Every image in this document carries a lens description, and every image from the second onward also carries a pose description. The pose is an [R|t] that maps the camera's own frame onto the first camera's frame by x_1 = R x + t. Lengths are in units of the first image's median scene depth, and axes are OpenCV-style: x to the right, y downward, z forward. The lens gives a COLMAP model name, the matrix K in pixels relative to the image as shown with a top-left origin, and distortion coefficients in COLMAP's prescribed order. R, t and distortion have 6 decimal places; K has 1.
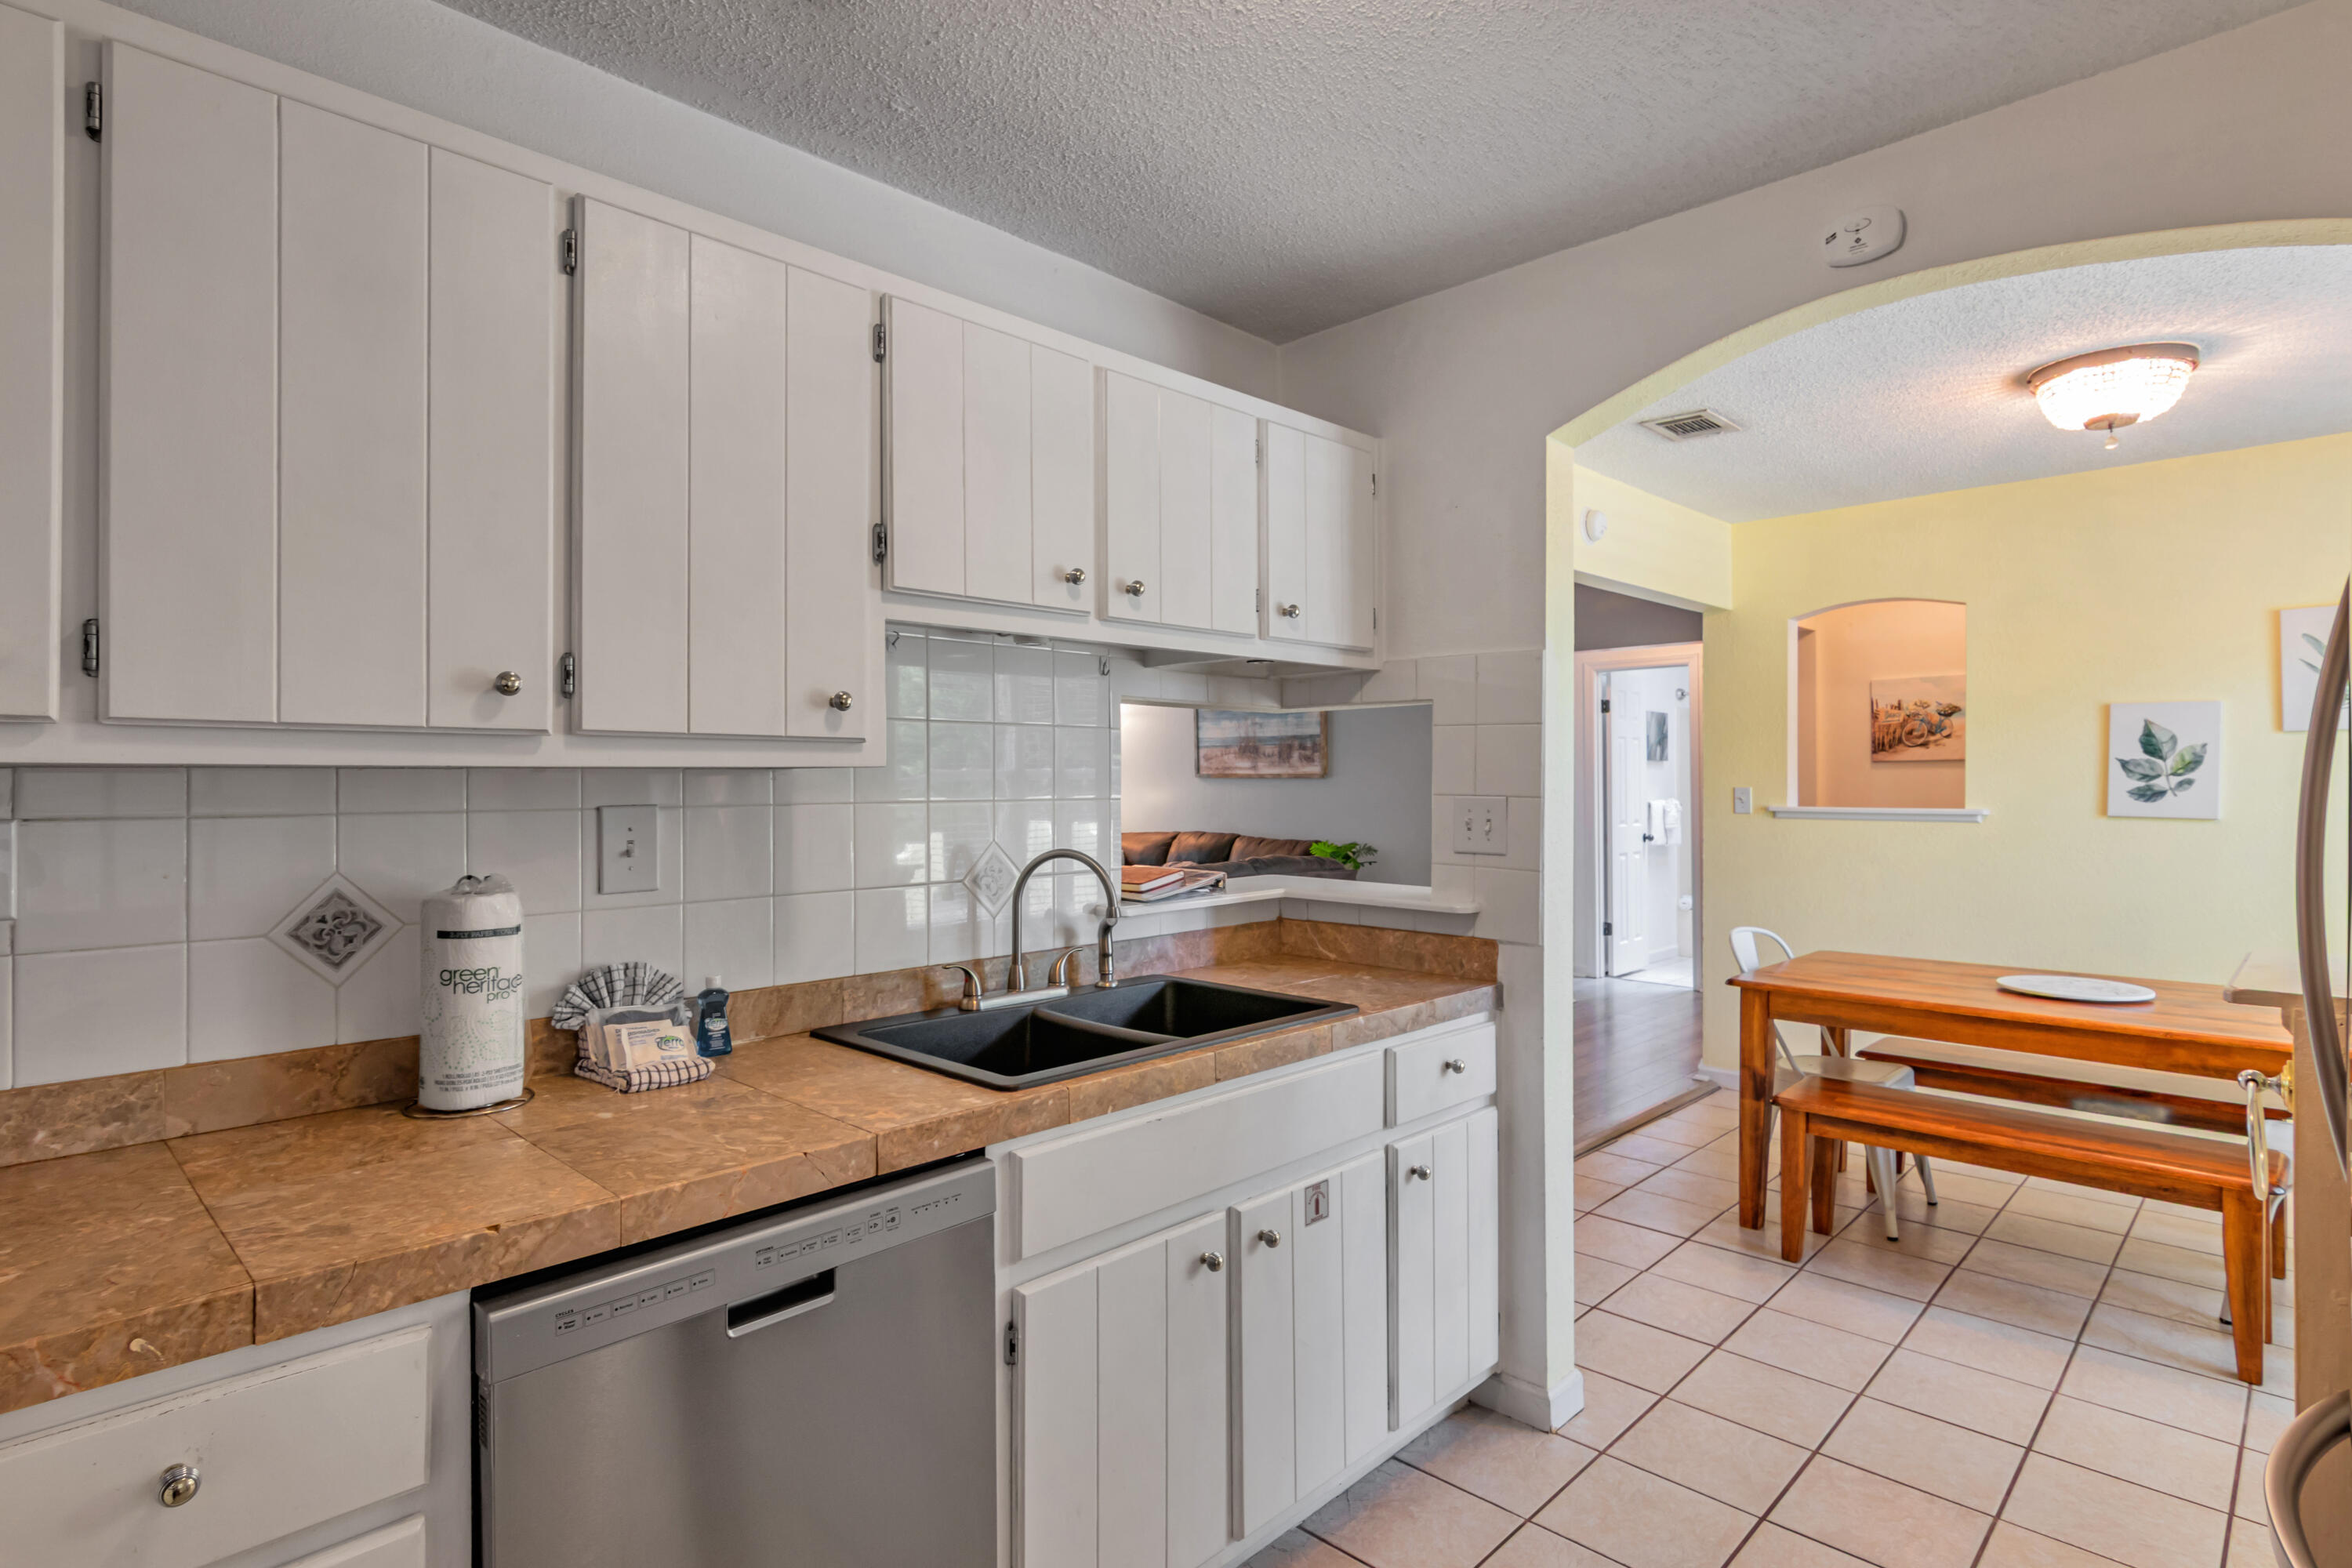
lens RADIAL K [[1199.7, 0, 1186.7], [0, 1199.7, 773.8], [0, 0, 1]] dist [0.000393, 0.000436]
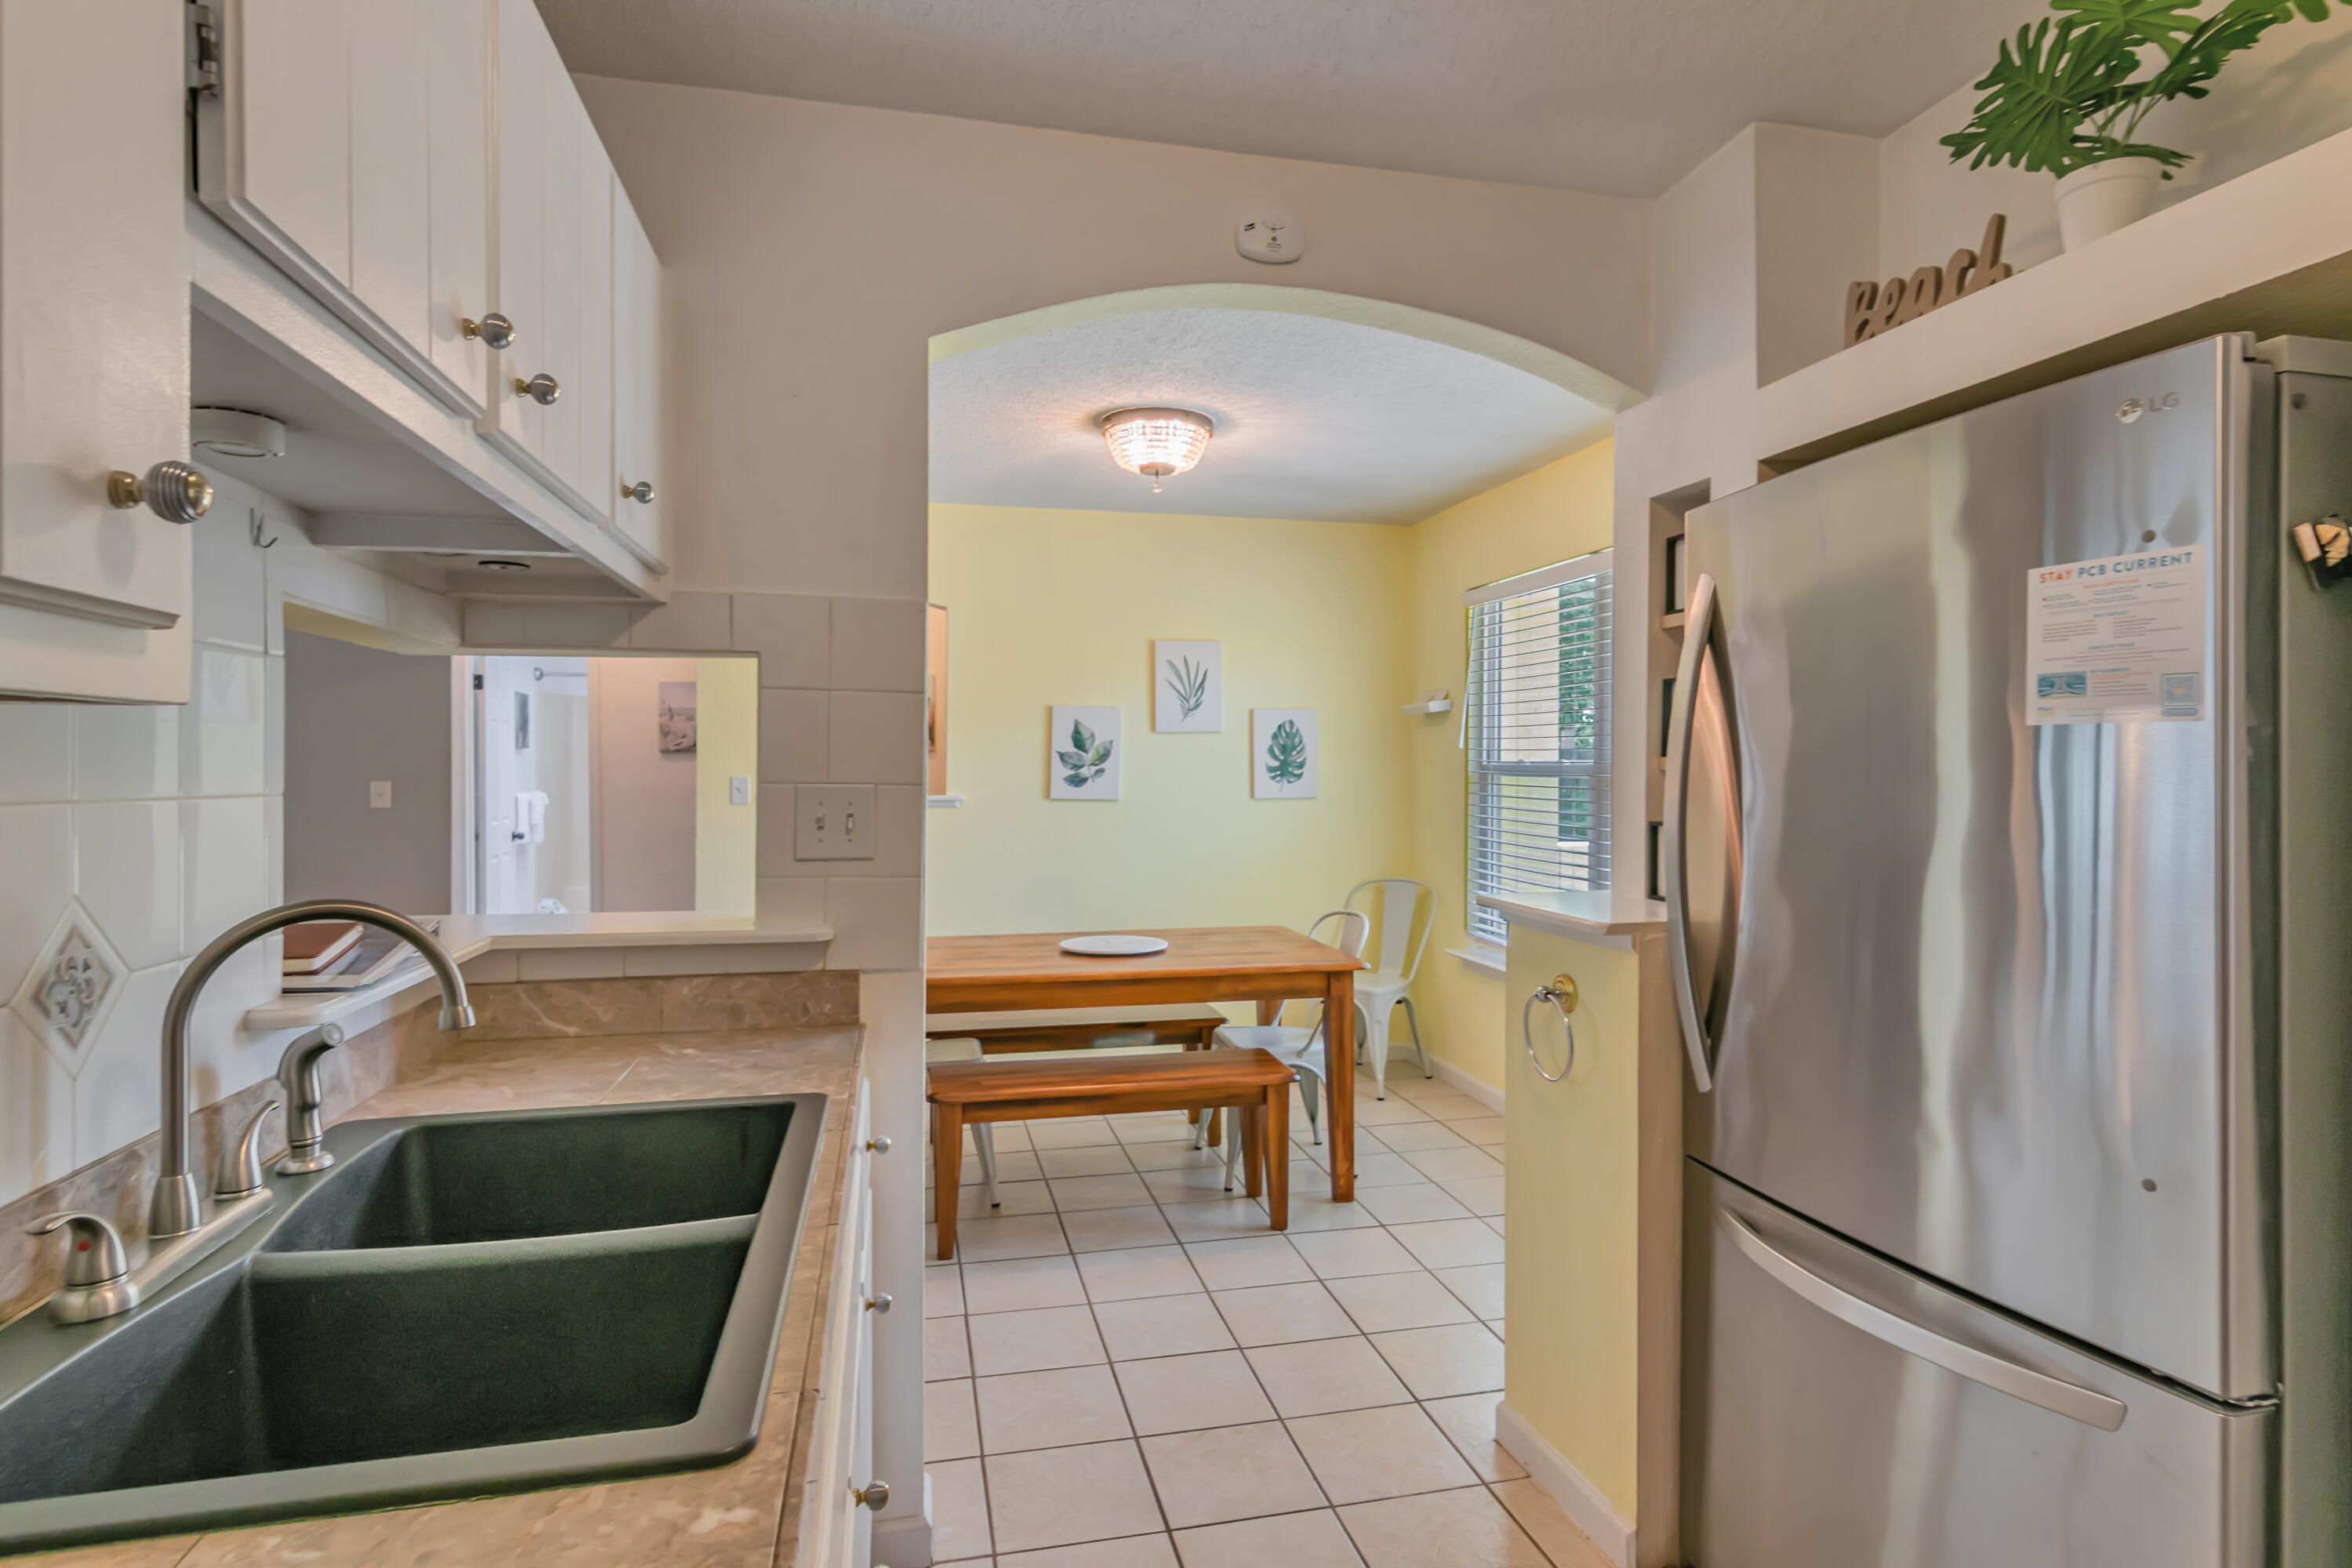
lens RADIAL K [[1198.4, 0, 1184.0], [0, 1198.4, 777.2], [0, 0, 1]] dist [0.002184, 0.000619]
pose [[0.540092, -0.002484, 0.841602, -0.188375], [-0.005320, 0.999966, 0.006365, 0.005566], [-0.841589, -0.007915, 0.540060, 0.274620]]
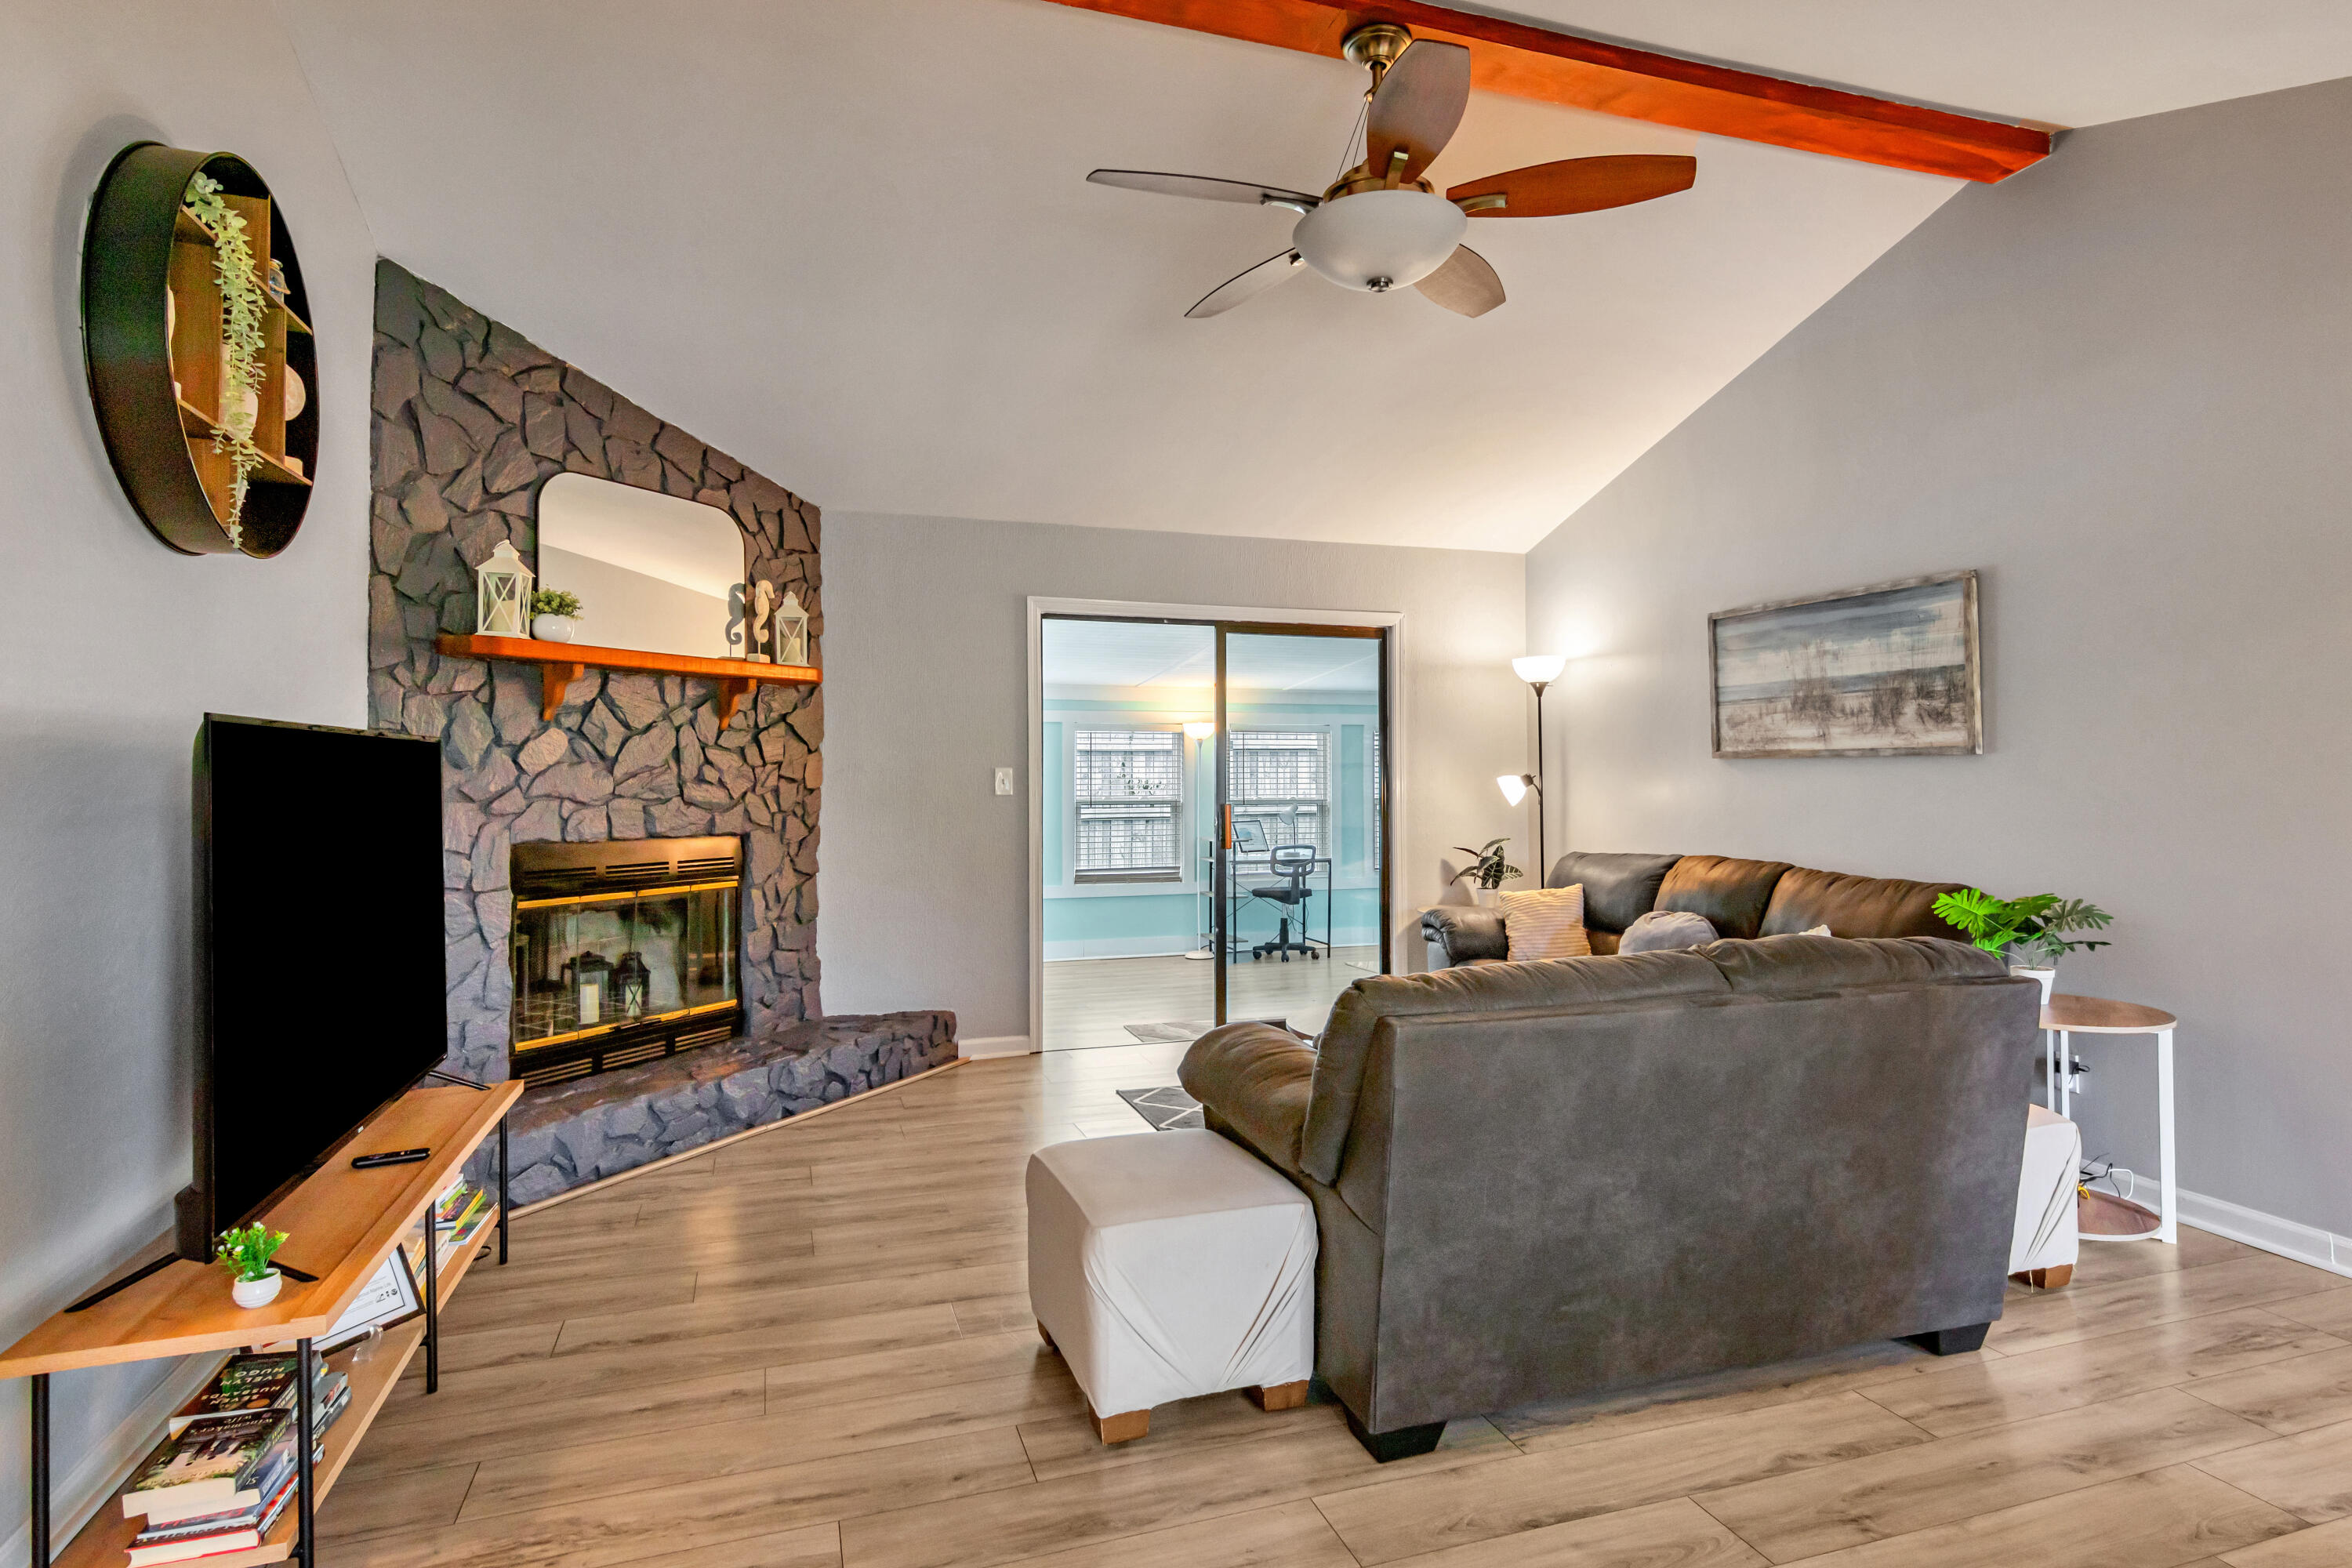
lens RADIAL K [[1258.1, 0, 1198.9], [0, 1258.1, 752.1], [0, 0, 1]] dist [-0.002372, 0.000019]
pose [[0.888482, -0.009815, -0.458806, 0.150310], [0.002931, 0.999872, -0.015714, 0.020967], [0.458901, 0.012617, 0.888398, 0.888873]]
